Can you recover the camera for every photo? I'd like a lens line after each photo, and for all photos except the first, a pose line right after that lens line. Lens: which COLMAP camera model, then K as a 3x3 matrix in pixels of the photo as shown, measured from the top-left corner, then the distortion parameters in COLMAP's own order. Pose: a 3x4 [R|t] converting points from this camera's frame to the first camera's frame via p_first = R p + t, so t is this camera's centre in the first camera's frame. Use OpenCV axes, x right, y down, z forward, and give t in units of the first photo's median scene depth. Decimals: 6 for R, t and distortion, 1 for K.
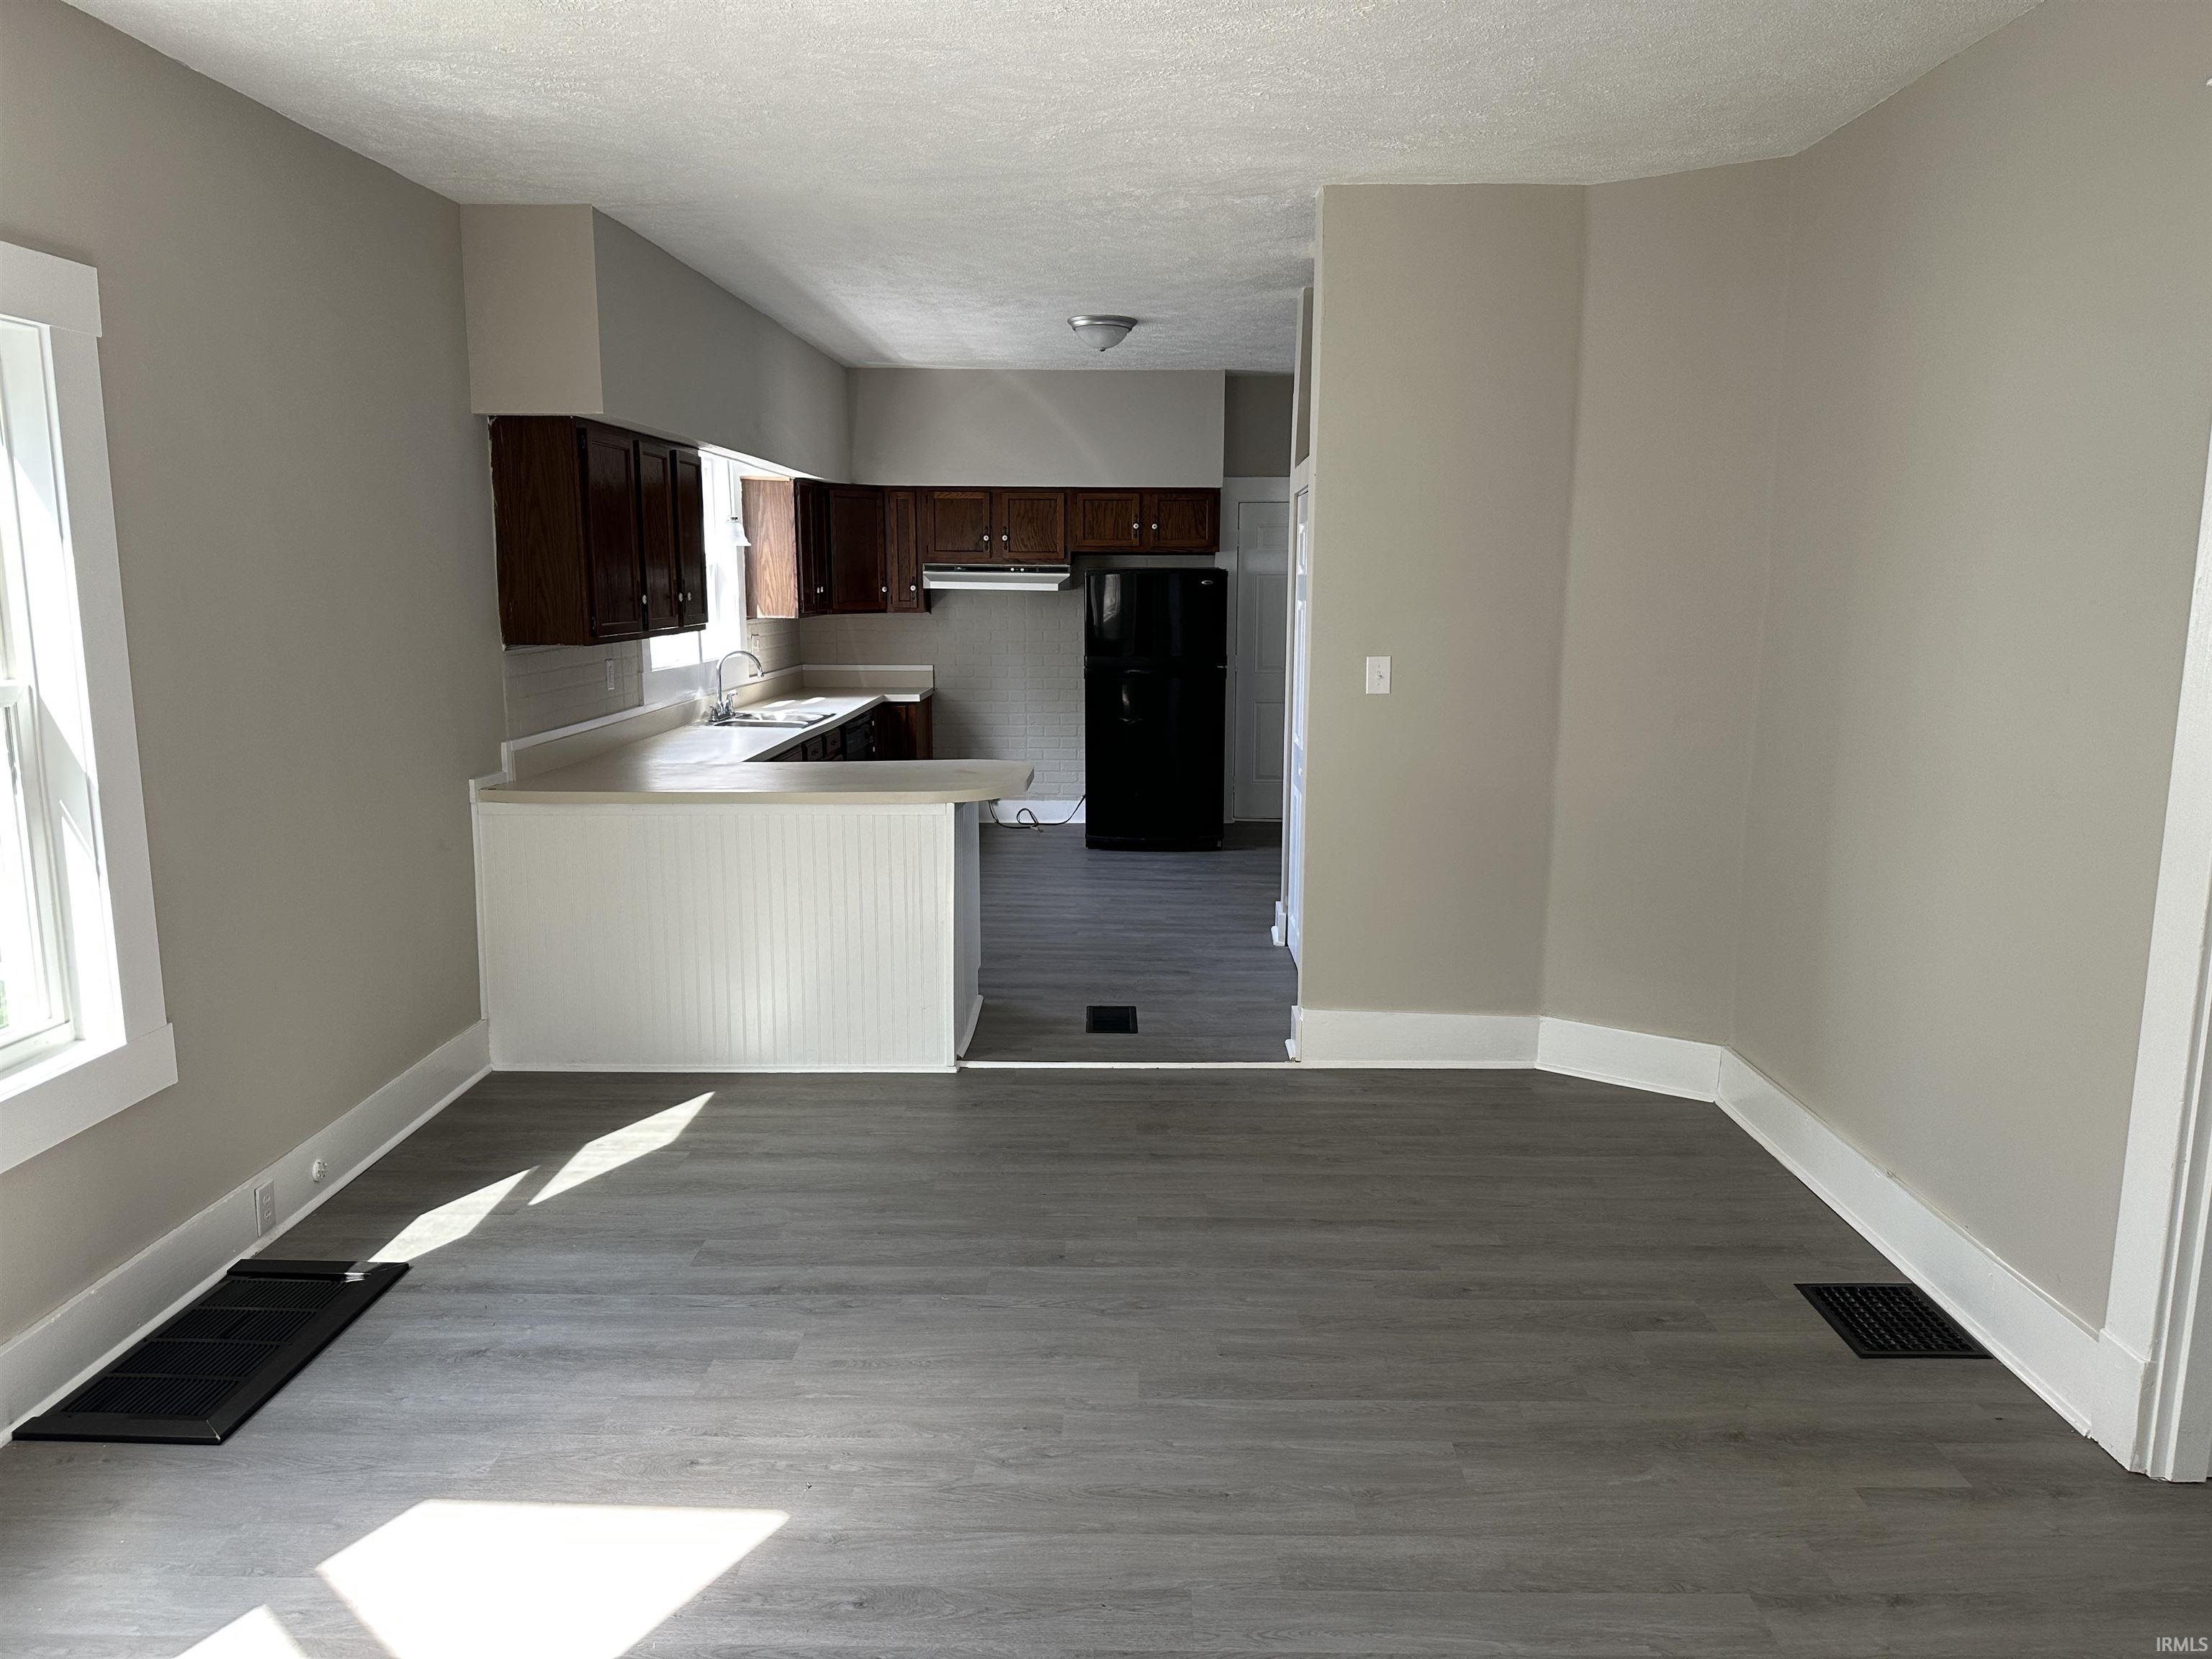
lens RADIAL K [[1535.1, 0, 1100.4], [0, 1535.1, 832.6], [0, 0, 1]] dist [0.196941, -0.404860]
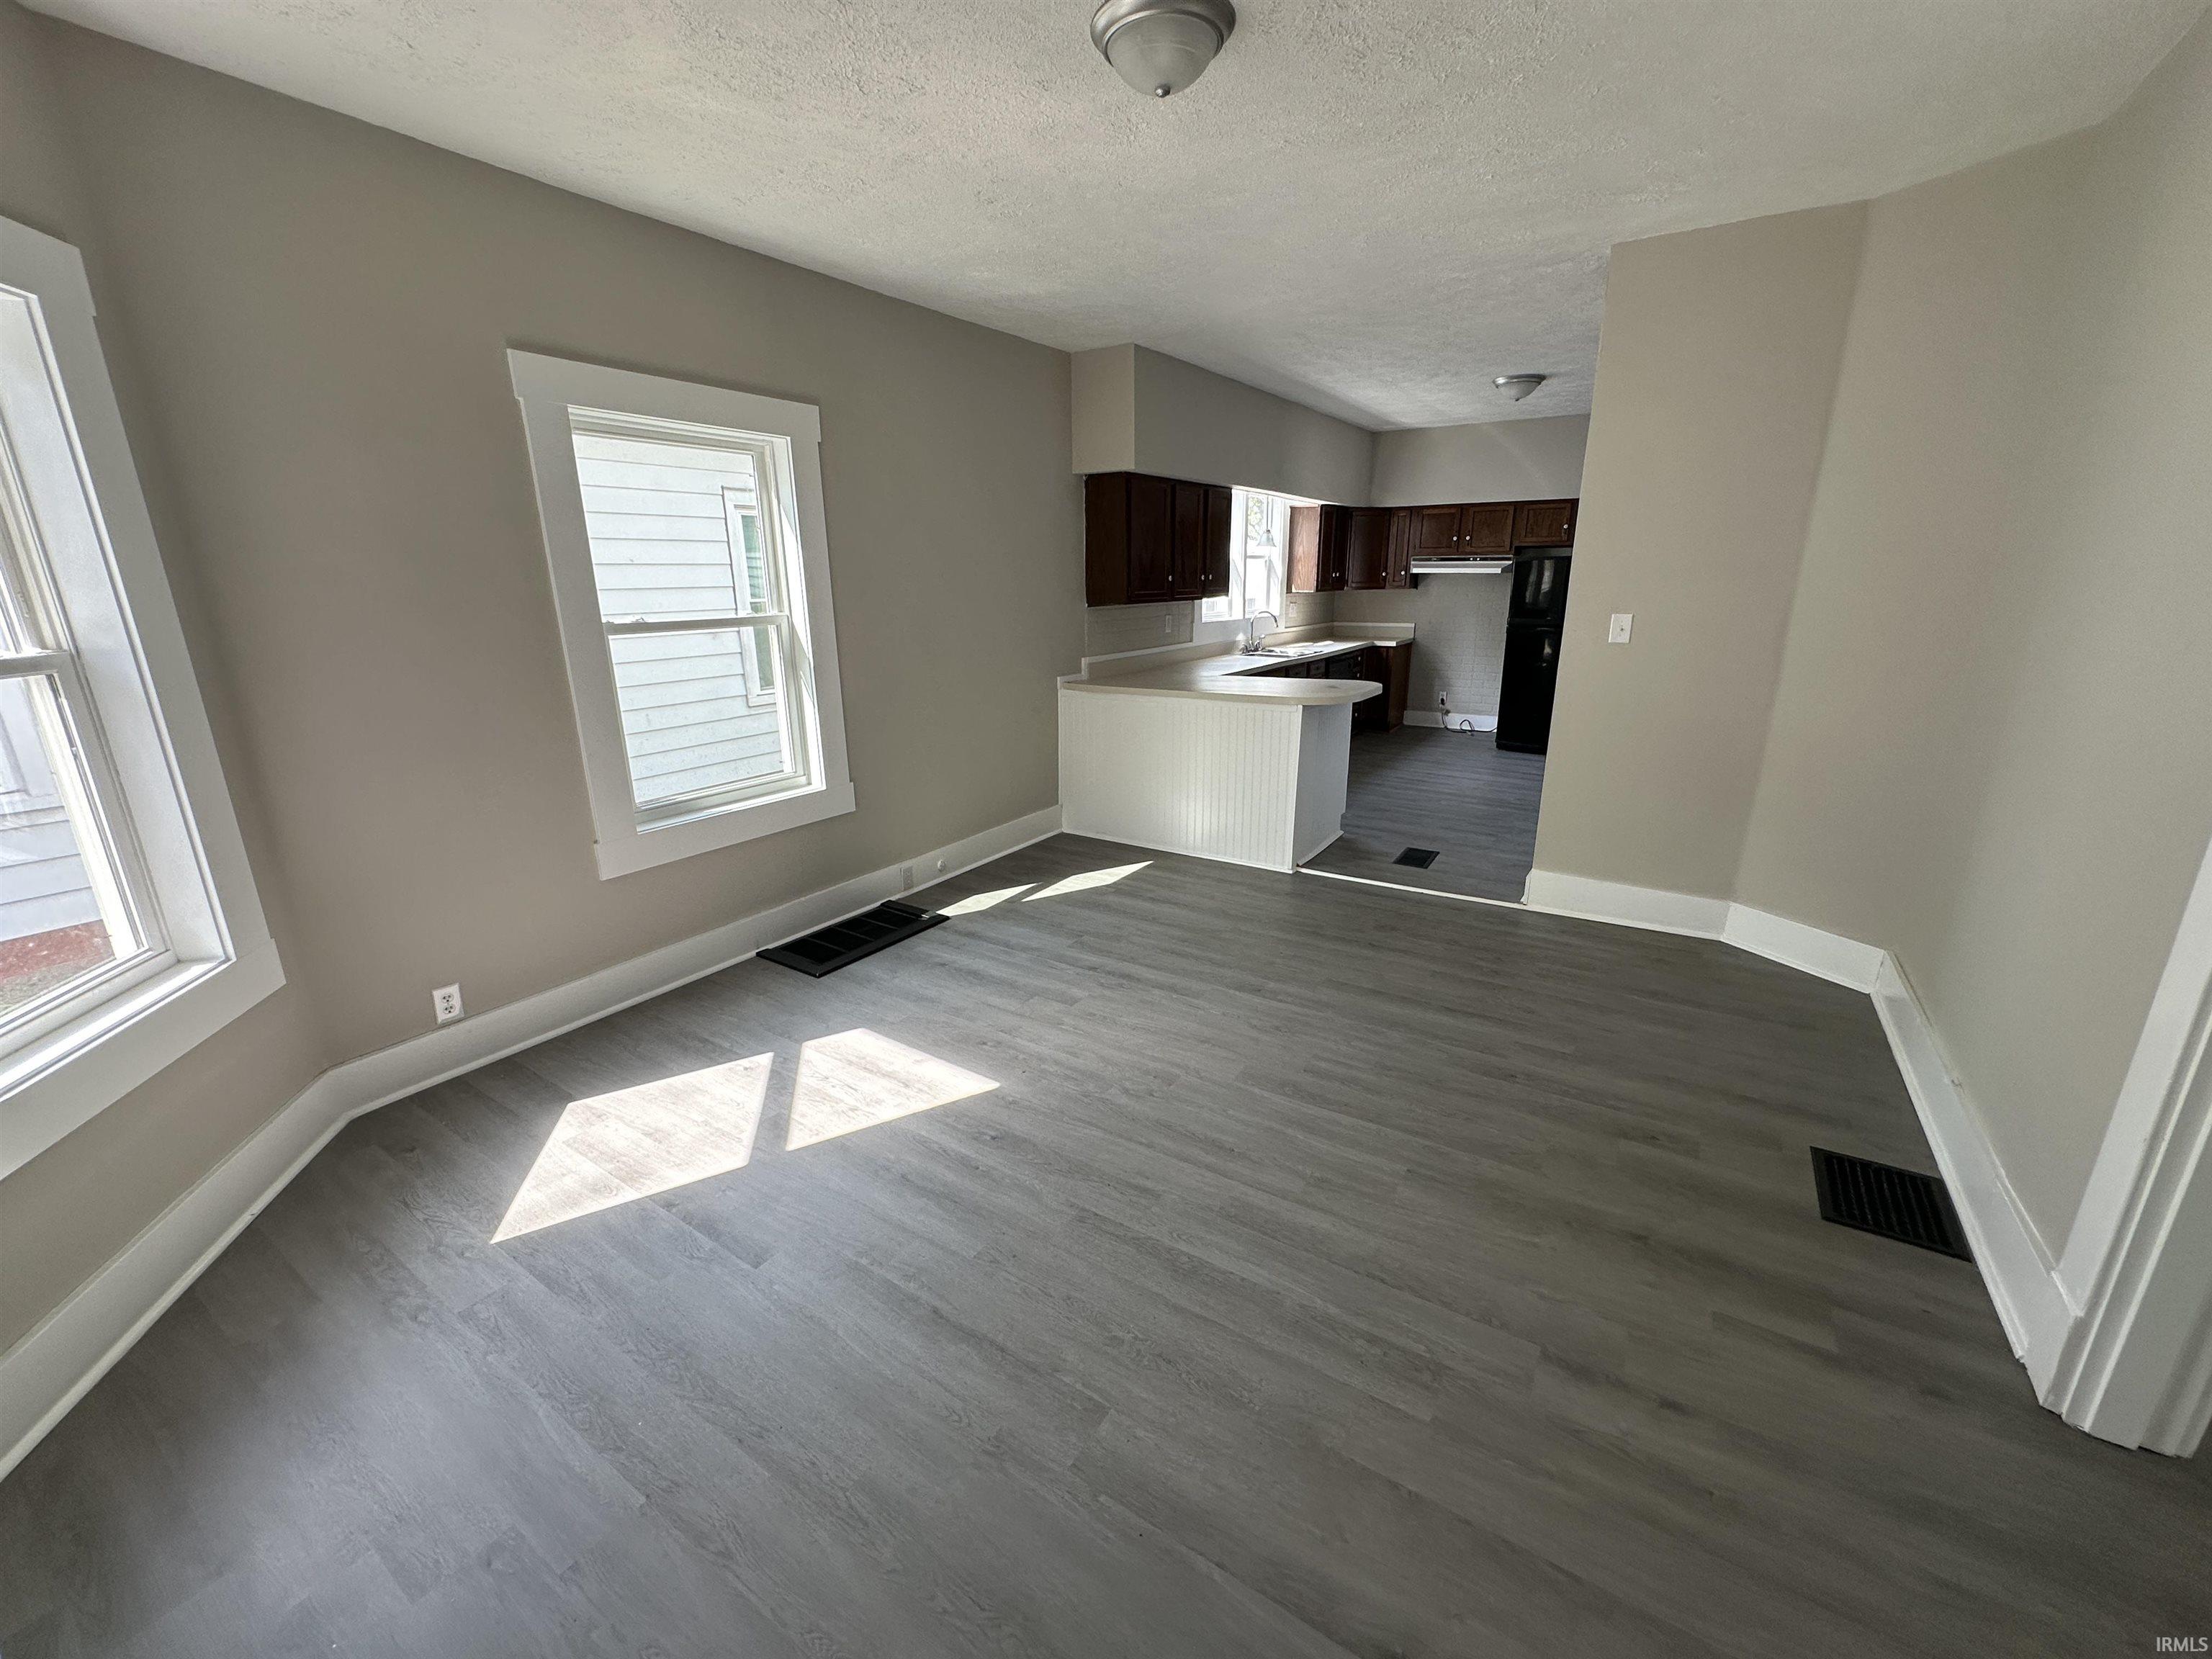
lens RADIAL K [[884.8, 0, 1108.4], [0, 884.8, 826.1], [0, 0, 1]] dist [-0.000561, -0.000203]
pose [[0.851186, 0.133923, -0.507490, 0.204418], [-0.076017, 0.988160, 0.133269, -0.002468], [0.519330, -0.074859, 0.851289, 0.113622]]
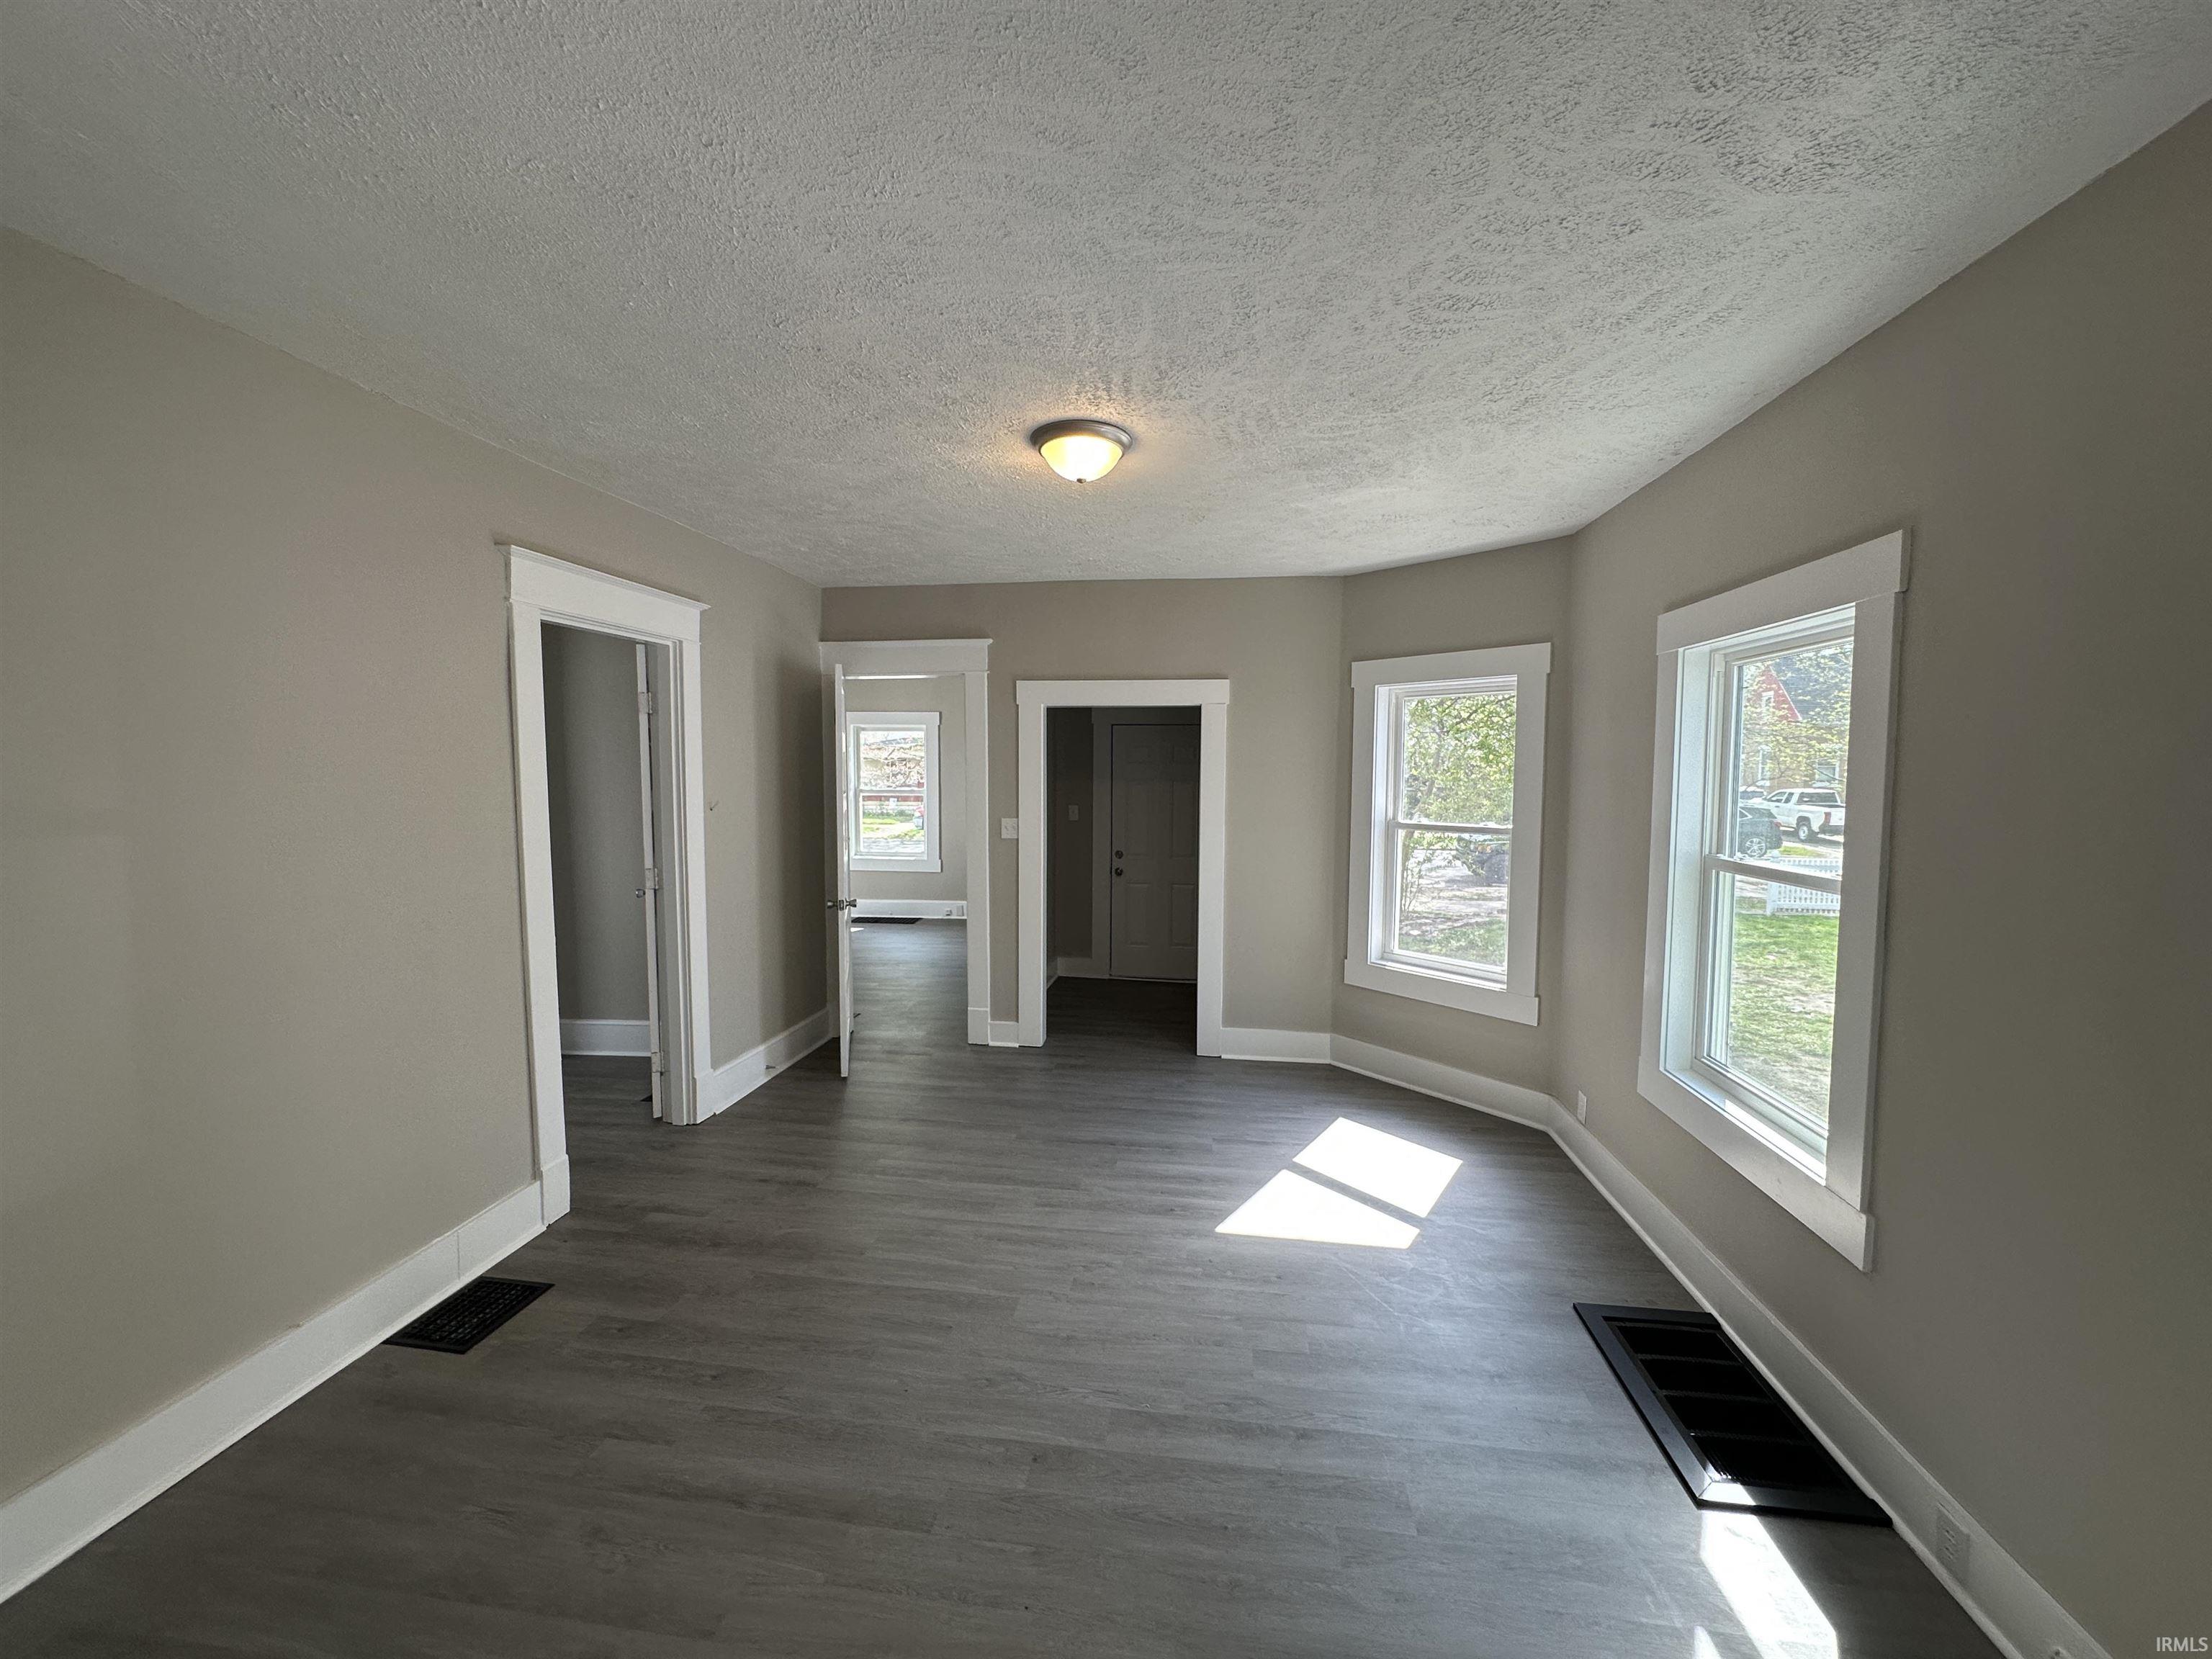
lens RADIAL K [[884.8, 0, 1108.4], [0, 884.8, 826.1], [0, 0, 1]] dist [-0.000561, -0.000203]
pose [[-0.994318, -0.011850, 0.105792, -0.093212], [0.012753, 0.973367, 0.228896, -0.188879], [-0.105687, 0.228944, -0.967685, 1.056800]]
